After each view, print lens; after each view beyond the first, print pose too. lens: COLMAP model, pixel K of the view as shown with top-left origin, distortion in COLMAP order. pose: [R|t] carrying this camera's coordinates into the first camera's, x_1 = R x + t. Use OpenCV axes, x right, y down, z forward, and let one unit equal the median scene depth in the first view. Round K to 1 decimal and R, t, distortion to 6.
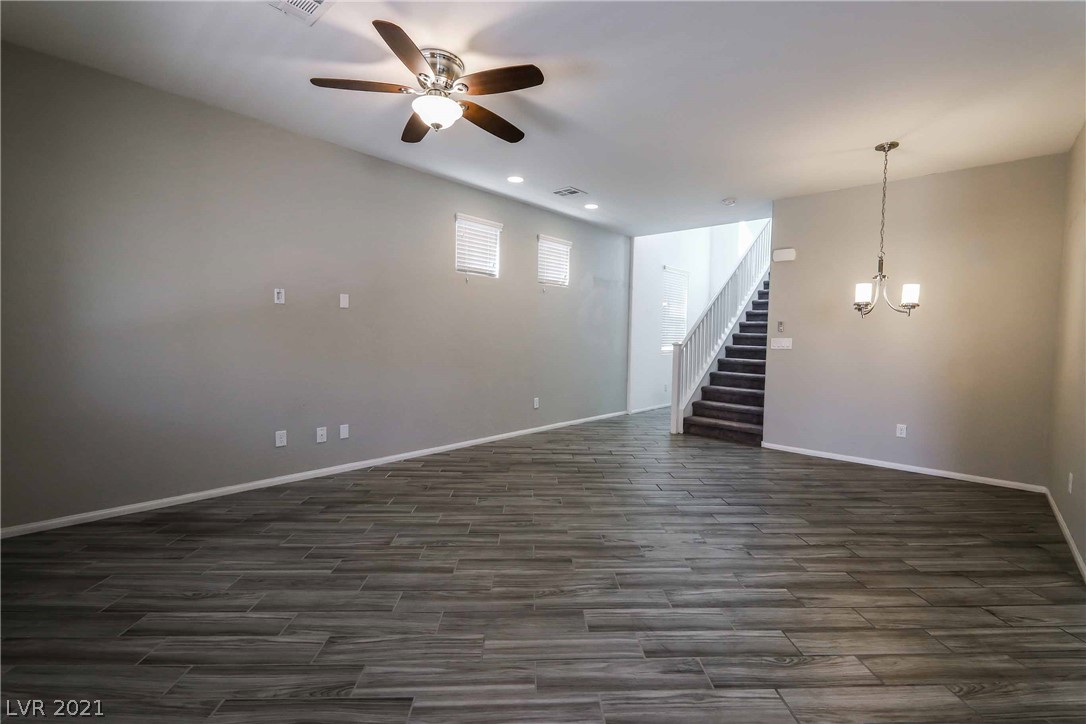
lens RADIAL K [[469.5, 0, 547.9], [0, 469.5, 356.9], [0, 0, 1]] dist [-0.002669, -0.000777]
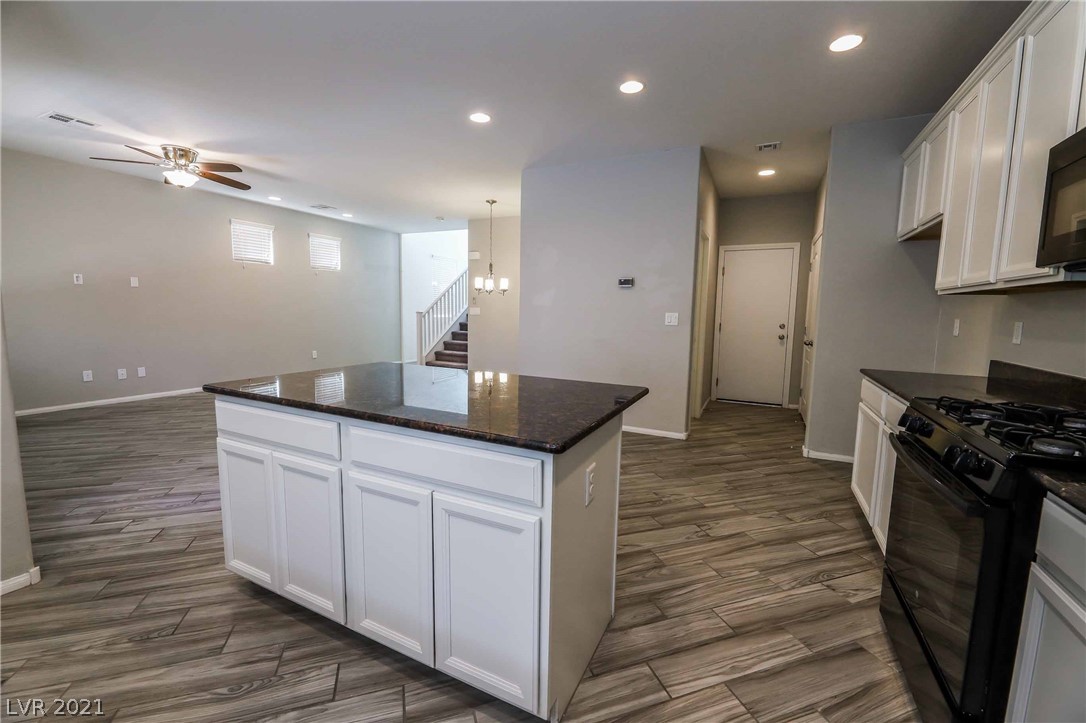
lens RADIAL K [[443.3, 0, 553.1], [0, 443.3, 357.0], [0, 0, 1]] dist [0.001874, -0.004884]
pose [[0.957509, -0.031341, 0.286696, 0.402819], [0.011728, 0.997487, 0.069877, 0.031558], [-0.288165, -0.063545, 0.955470, -0.687567]]
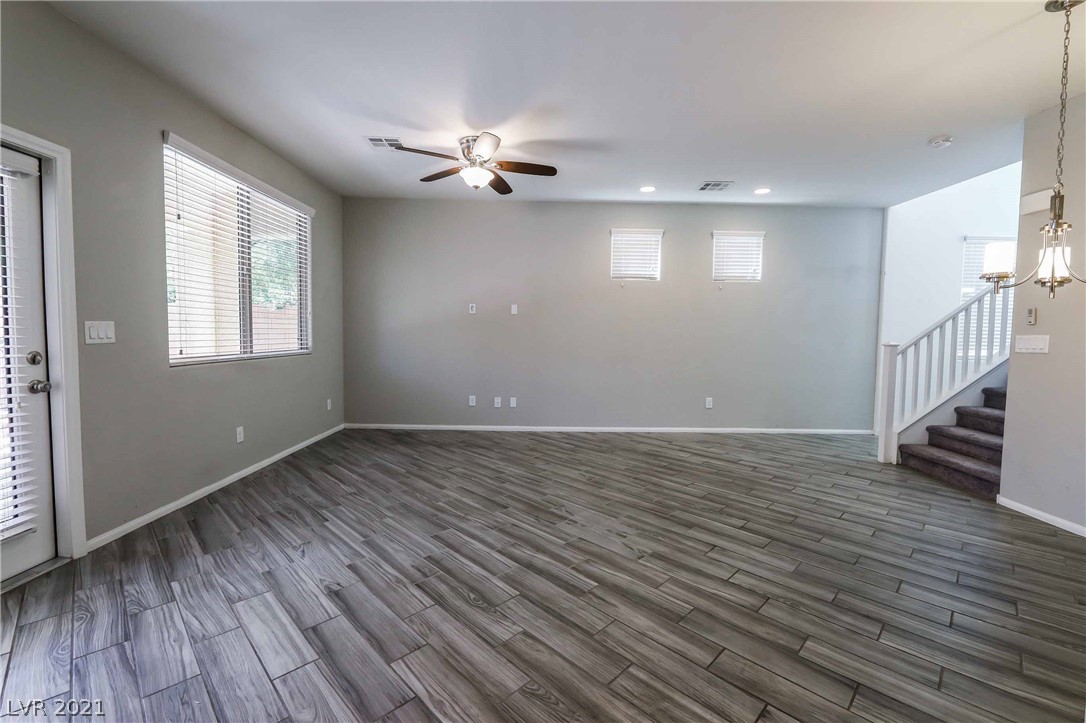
lens RADIAL K [[454.4, 0, 548.3], [0, 454.4, 355.2], [0, 0, 1]] dist [-0.003428, -0.000494]
pose [[0.680337, 0.027453, -0.732385, 0.637140], [-0.034073, 0.999402, 0.005810, 0.006462], [0.732107, 0.021002, 0.680866, 0.148998]]
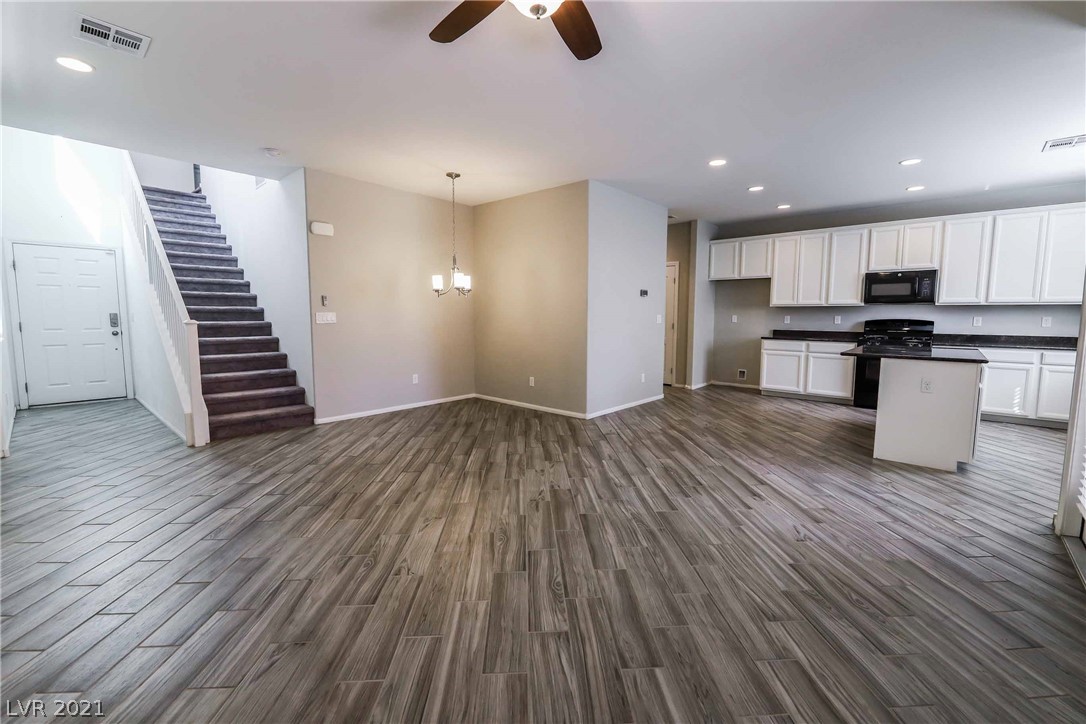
lens RADIAL K [[454.9, 0, 556.4], [0, 454.9, 356.0], [0, 0, 1]] dist [-0.003220, -0.000859]
pose [[-0.028292, -0.111740, 0.993335, -0.632891], [0.039776, 0.992820, 0.112815, -0.047837], [-0.998808, 0.042703, -0.023644, 0.676503]]
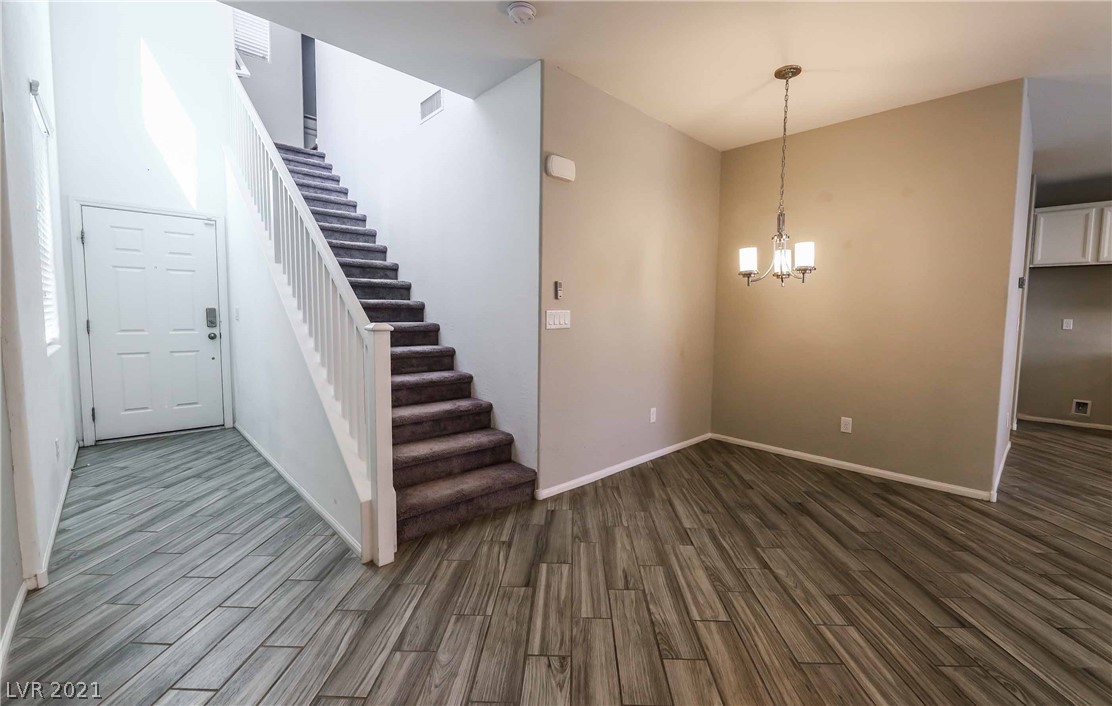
lens RADIAL K [[466.1, 0, 566.6], [0, 466.1, 347.3], [0, 0, 1]] dist [-0.003144, -0.000057]
pose [[0.056895, -0.094737, 0.993875, -0.120665], [0.032163, 0.995145, 0.093017, -0.060656], [-0.997862, 0.026674, 0.059666, 1.216043]]
